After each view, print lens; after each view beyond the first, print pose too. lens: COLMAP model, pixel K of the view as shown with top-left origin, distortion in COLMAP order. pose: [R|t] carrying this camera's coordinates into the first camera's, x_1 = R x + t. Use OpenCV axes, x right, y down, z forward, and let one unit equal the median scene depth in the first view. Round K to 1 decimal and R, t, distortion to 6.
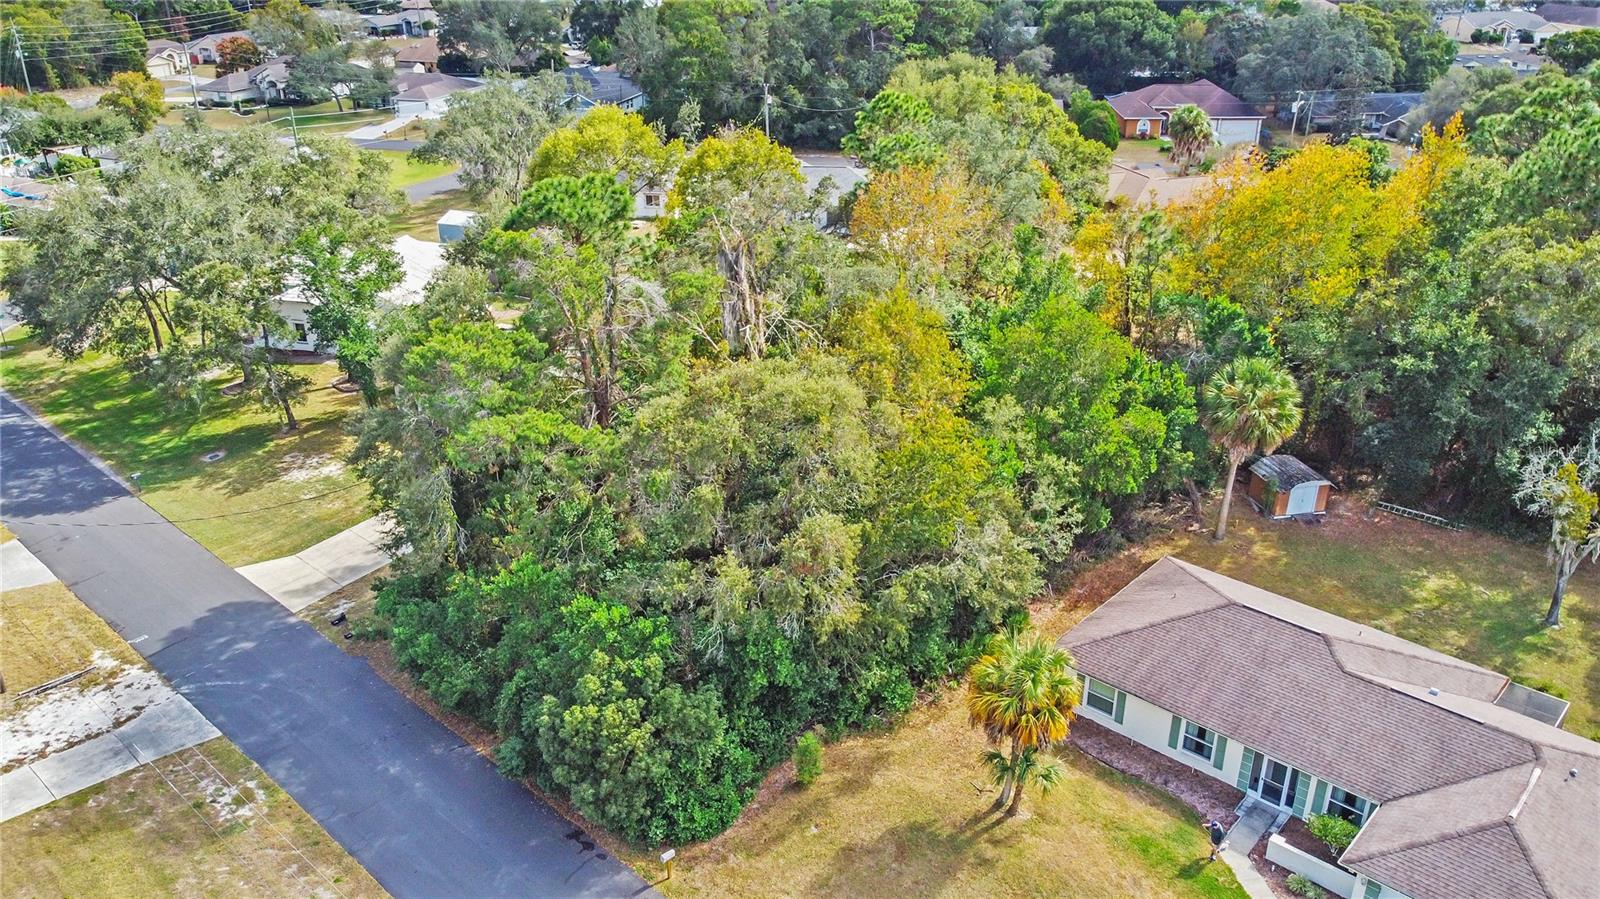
lens RADIAL K [[1205.3, 0, 794.7], [0, 1205.3, 458.3], [0, 0, 1]] dist [-0.012001, 0.010437]
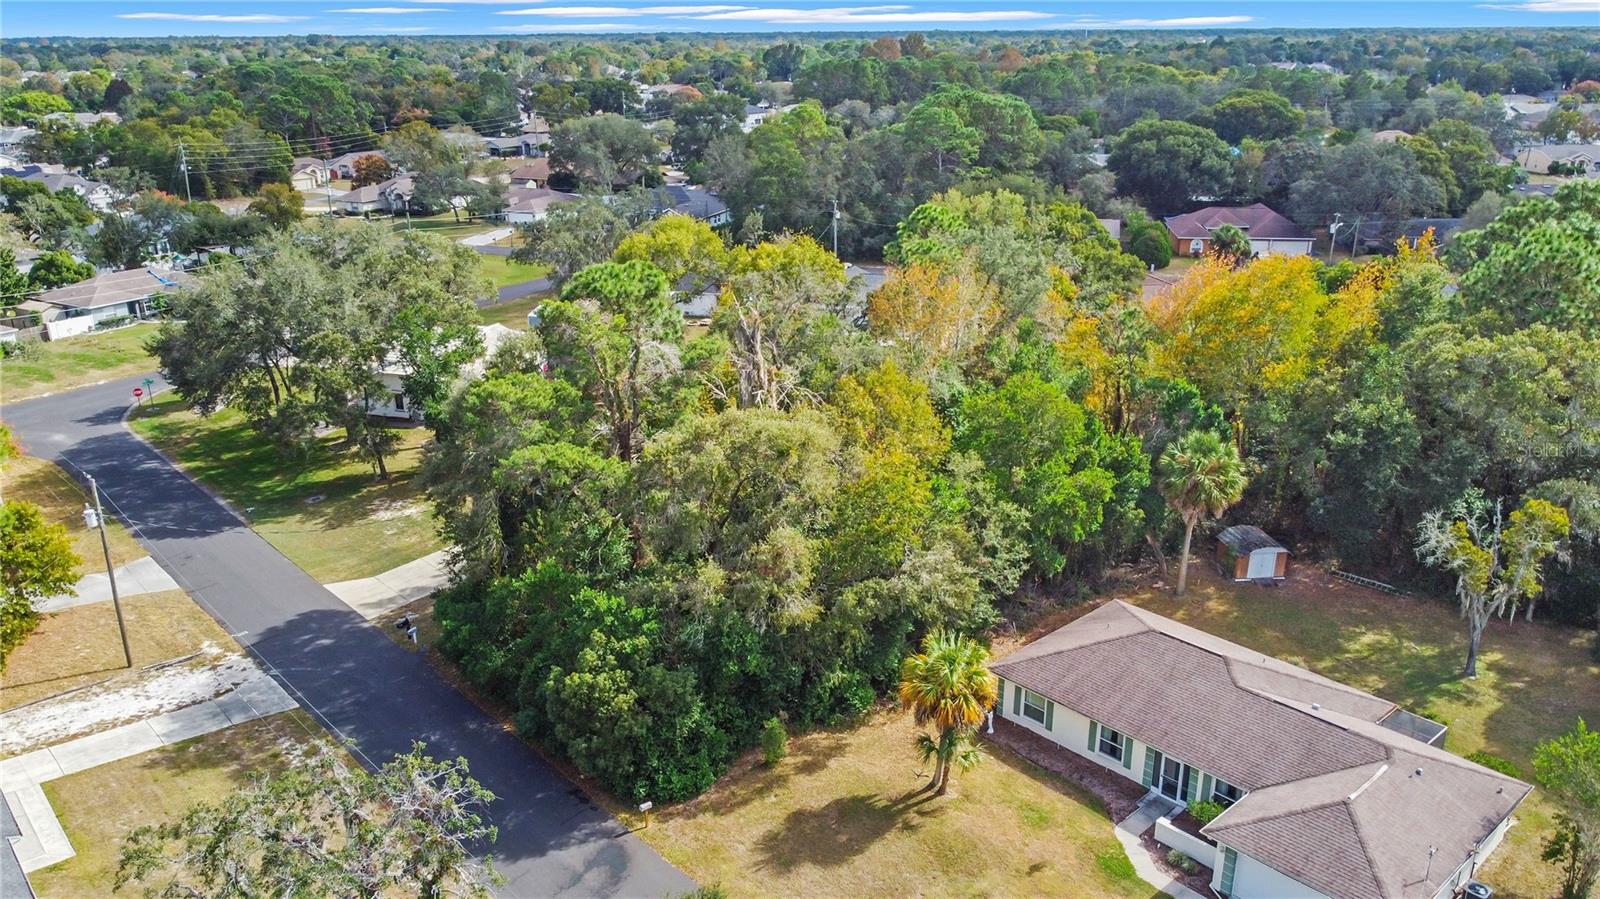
lens RADIAL K [[1205.3, 0, 794.7], [0, 1205.3, 458.3], [0, 0, 1]] dist [-0.012001, 0.010437]
pose [[0.996005, 0.031368, -0.083605, 0.093828], [-0.039321, 0.994677, -0.095247, 0.065474], [0.080172, 0.098154, 0.991937, -0.153054]]
